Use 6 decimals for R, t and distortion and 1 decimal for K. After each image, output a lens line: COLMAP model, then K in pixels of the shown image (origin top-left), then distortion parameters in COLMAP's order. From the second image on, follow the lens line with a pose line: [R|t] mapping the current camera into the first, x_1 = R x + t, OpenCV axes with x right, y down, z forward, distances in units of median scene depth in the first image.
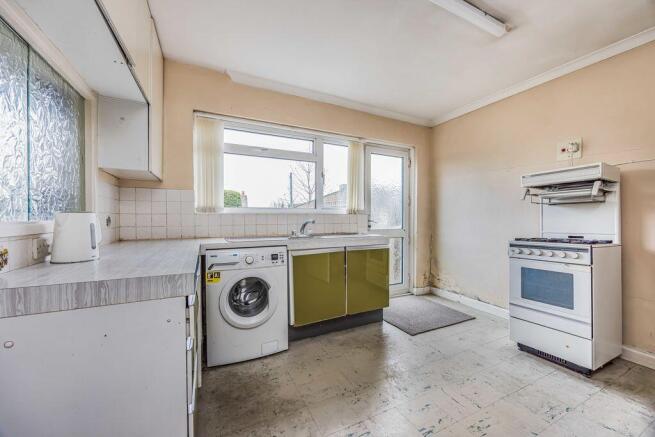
lens RADIAL K [[254.8, 0, 327.1], [0, 254.8, 221.2], [0, 0, 1]] dist [-0.002577, -0.000622]
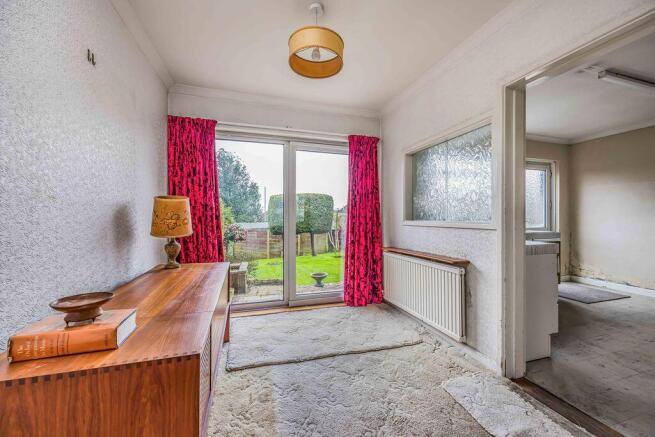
lens RADIAL K [[254.8, 0, 326.4], [0, 254.8, 215.9], [0, 0, 1]] dist [-0.002577, -0.000622]
pose [[0.985953, 0.001909, -0.167013, -0.802417], [-0.005673, 0.999741, -0.022060, 0.010984], [0.166927, 0.022697, 0.985708, -0.587491]]
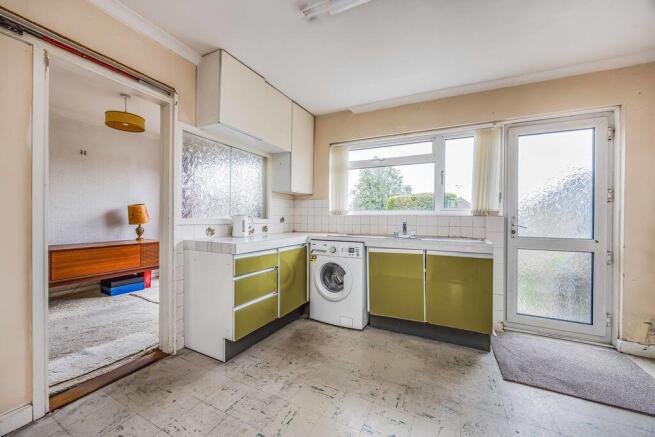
lens RADIAL K [[254.8, 0, 327.6], [0, 254.8, 217.1], [0, 0, 1]] dist [-0.002577, -0.000622]
pose [[0.600637, 0.003637, -0.799514, 0.588255], [-0.022769, 0.999662, -0.012557, -0.002644], [0.799198, 0.025746, 0.600517, 0.125713]]
